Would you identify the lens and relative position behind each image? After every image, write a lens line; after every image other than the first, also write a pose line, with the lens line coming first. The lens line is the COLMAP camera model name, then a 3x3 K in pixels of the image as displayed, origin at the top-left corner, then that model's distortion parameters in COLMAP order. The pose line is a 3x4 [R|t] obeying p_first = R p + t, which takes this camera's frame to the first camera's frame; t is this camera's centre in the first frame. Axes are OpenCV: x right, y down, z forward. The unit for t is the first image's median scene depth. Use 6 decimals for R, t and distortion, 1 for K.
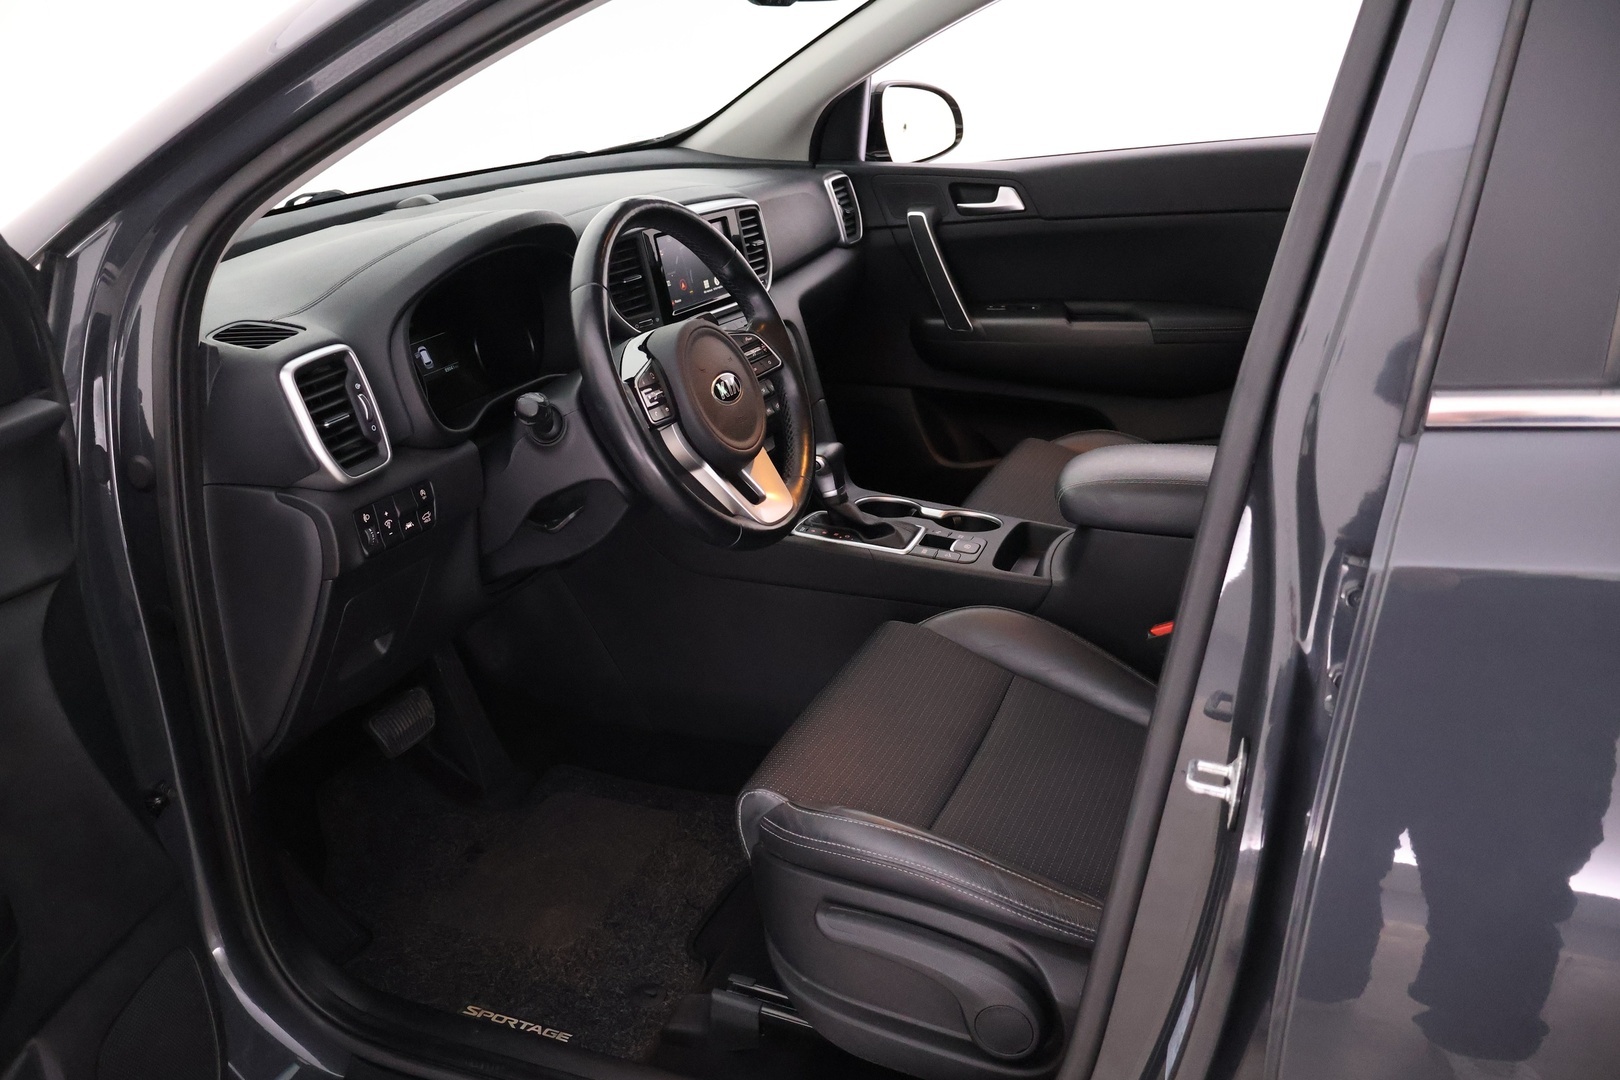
lens RADIAL K [[1342.7, 0, 812.0], [0, 1342.7, 545.9], [0, 0, 1]] dist [-0.009014, -0.018540]
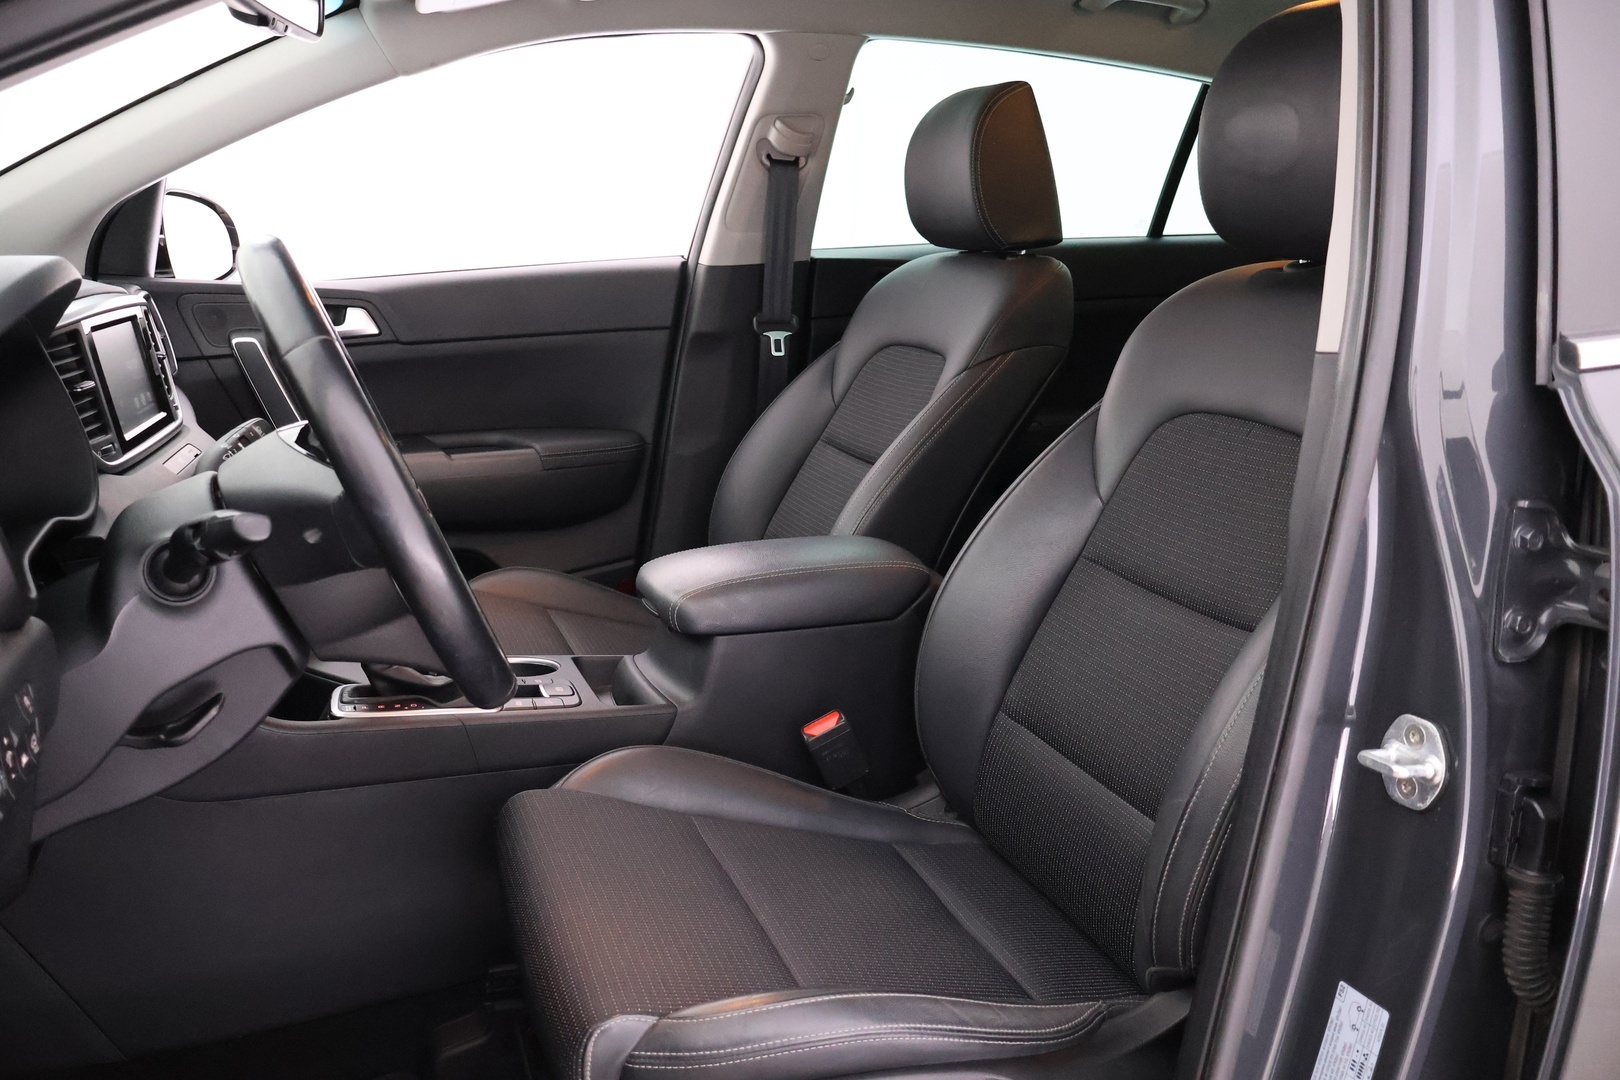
lens RADIAL K [[1342.7, 0, 811.7], [0, 1342.7, 540.2], [0, 0, 1]] dist [-0.009014, -0.018540]
pose [[0.733223, -0.099625, 0.672650, -0.241670], [0.199027, 0.977331, -0.072198, 0.001167], [-0.650209, 0.186813, 0.736430, 0.197590]]
